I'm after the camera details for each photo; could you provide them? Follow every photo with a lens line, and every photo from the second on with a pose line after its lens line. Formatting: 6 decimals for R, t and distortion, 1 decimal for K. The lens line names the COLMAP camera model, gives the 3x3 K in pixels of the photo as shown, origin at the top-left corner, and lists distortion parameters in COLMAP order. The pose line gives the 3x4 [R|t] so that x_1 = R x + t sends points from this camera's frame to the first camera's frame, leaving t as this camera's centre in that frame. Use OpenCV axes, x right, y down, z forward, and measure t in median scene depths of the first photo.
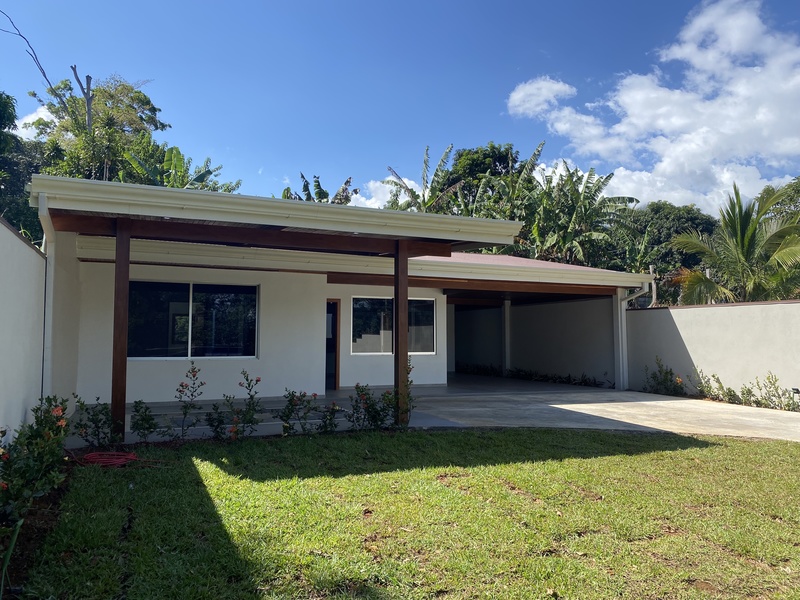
lens RADIAL K [[619.6, 0, 396.6], [0, 619.6, 298.4], [0, 0, 1]] dist [0.060400, -0.056022]
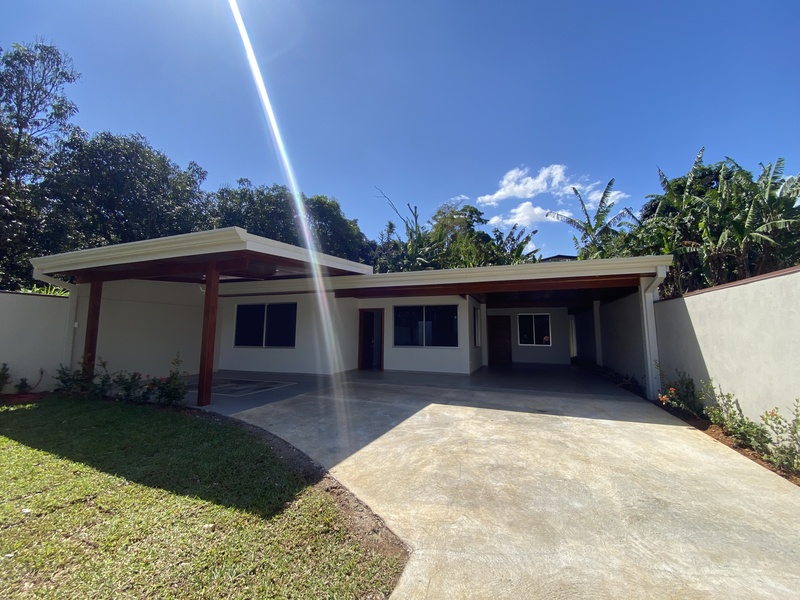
lens RADIAL K [[330.8, 0, 393.7], [0, 330.8, 300.4], [0, 0, 1]] dist [-0.001486, -0.009323]
pose [[0.699233, -0.074356, -0.711016, 0.336486], [0.043232, 0.997154, -0.061765, 0.022345], [0.713585, 0.012449, 0.700458, 0.342744]]
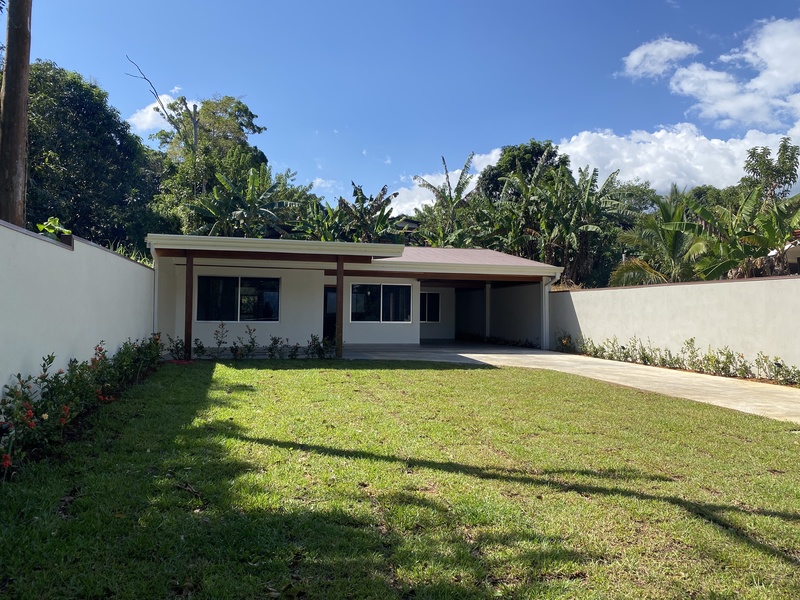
lens RADIAL K [[619.6, 0, 393.5], [0, 619.6, 300.3], [0, 0, 1]] dist [0.060400, -0.056022]
pose [[0.985527, 0.004873, -0.169448, 0.202149], [0.002098, 0.999160, 0.040934, -0.016404], [0.169505, -0.040697, 0.984689, -0.320643]]
